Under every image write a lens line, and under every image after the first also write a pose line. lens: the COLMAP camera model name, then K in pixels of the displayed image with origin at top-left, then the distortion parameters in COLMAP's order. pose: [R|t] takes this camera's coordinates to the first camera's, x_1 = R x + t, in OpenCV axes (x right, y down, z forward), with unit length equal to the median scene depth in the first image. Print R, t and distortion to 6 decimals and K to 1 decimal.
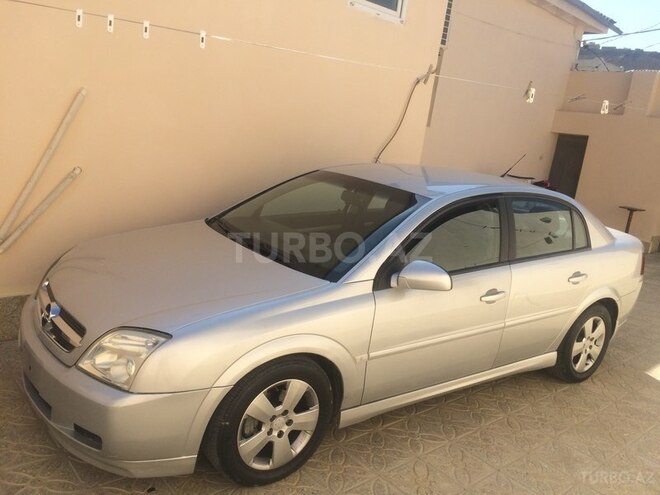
lens RADIAL K [[566.7, 0, 331.2], [0, 566.7, 249.2], [0, 0, 1]] dist [0.051943, -0.051500]
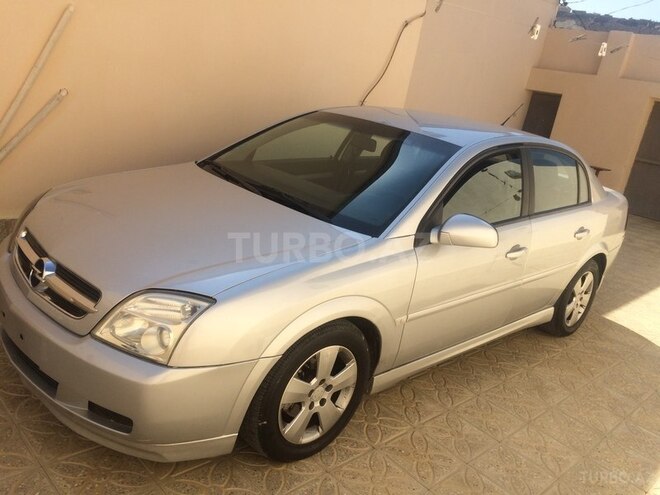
lens RADIAL K [[566.7, 0, 329.5], [0, 566.7, 247.7], [0, 0, 1]] dist [0.051943, -0.051500]
pose [[0.989554, 0.007998, 0.143942, -0.192171], [-0.020583, 0.996069, 0.086153, -0.001180], [-0.142687, -0.088216, 0.985829, 0.122554]]
